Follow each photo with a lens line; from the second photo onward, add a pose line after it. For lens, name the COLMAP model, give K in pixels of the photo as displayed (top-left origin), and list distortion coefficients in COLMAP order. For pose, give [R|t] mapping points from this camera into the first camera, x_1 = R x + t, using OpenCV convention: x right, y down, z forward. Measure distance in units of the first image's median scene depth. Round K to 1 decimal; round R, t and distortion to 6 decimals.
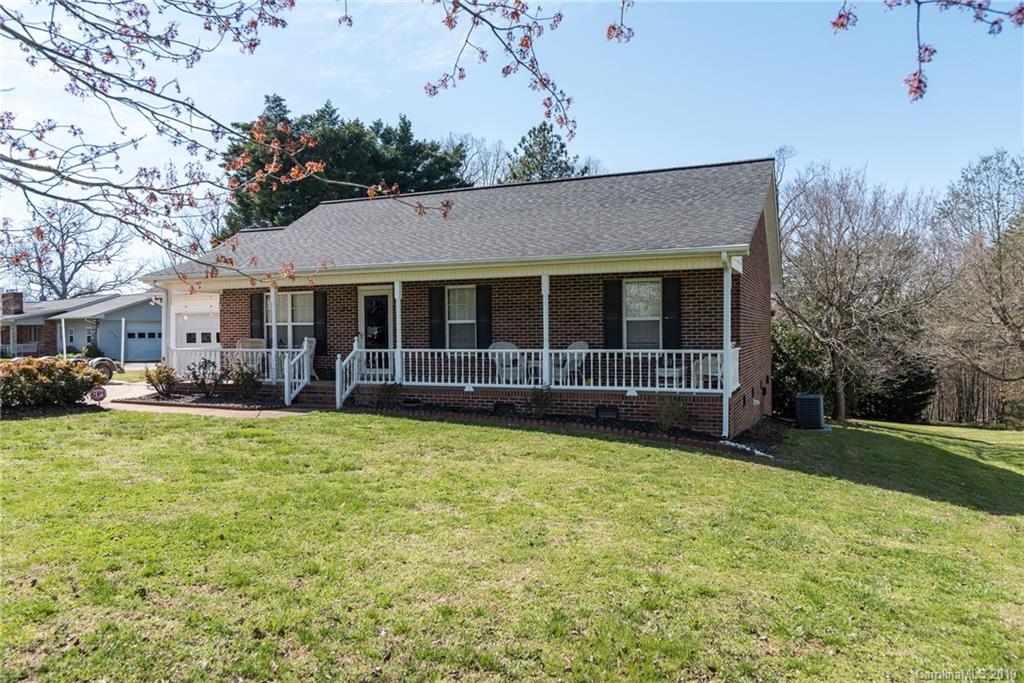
lens RADIAL K [[683.5, 0, 504.8], [0, 683.5, 339.3], [0, 0, 1]] dist [0.078899, 0.003366]
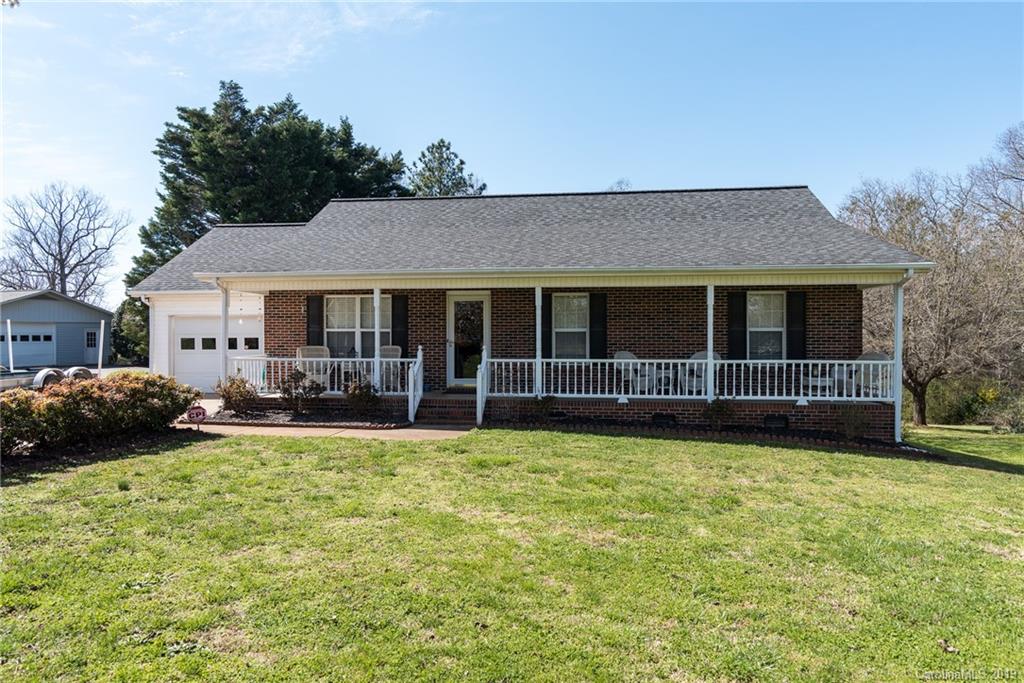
lens RADIAL K [[644.1, 0, 515.4], [0, 644.1, 338.2], [0, 0, 1]] dist [0.017206, -0.000997]
pose [[0.959866, 0.010372, 0.280267, -0.358179], [-0.005850, 0.999839, -0.016967, 0.000851], [-0.280398, 0.014647, 0.959772, 0.134636]]
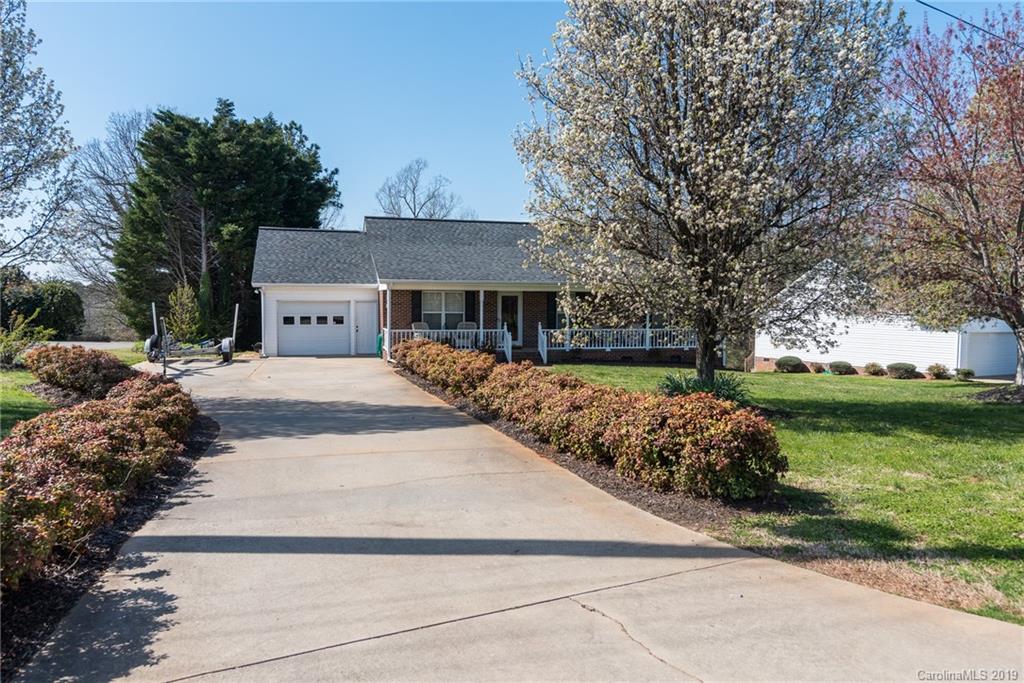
lens RADIAL K [[695.9, 0, 516.7], [0, 695.9, 349.2], [0, 0, 1]] dist [0.013524, -0.000216]
pose [[0.777904, -0.022918, 0.627965, -1.150851], [-0.003941, 0.999137, 0.041346, -0.006808], [-0.628371, -0.034638, 0.777142, -0.264857]]
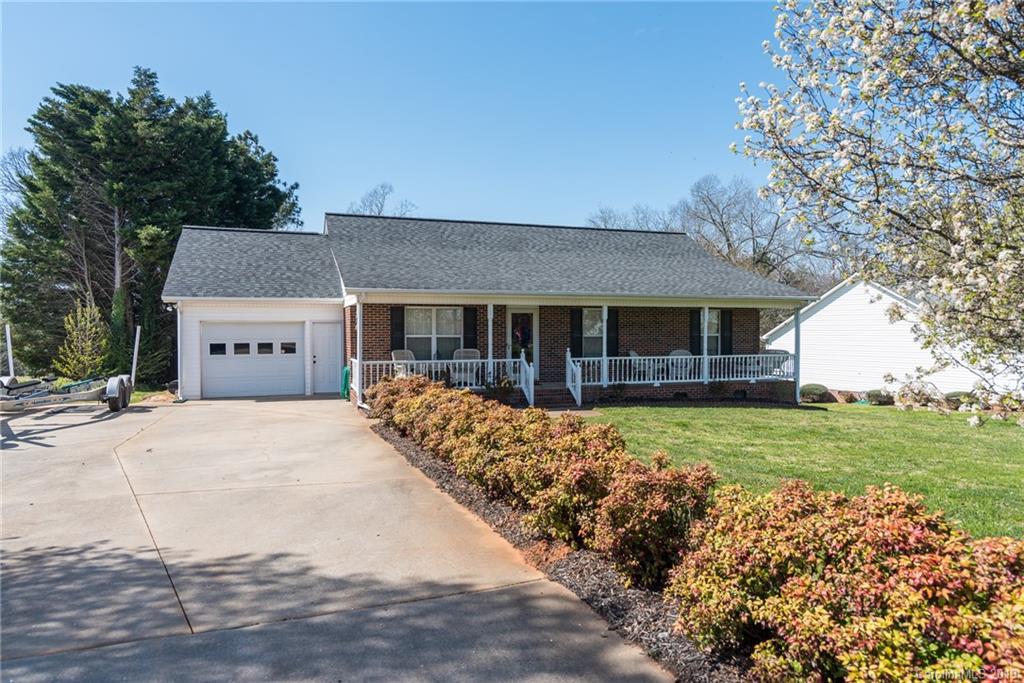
lens RADIAL K [[644.1, 0, 512.7], [0, 644.1, 343.8], [0, 0, 1]] dist [0.017206, -0.000997]
pose [[0.737326, -0.001620, 0.675535, -0.922396], [0.005389, 0.999979, -0.003485, -0.006719], [-0.675515, 0.006210, 0.737320, 0.175112]]
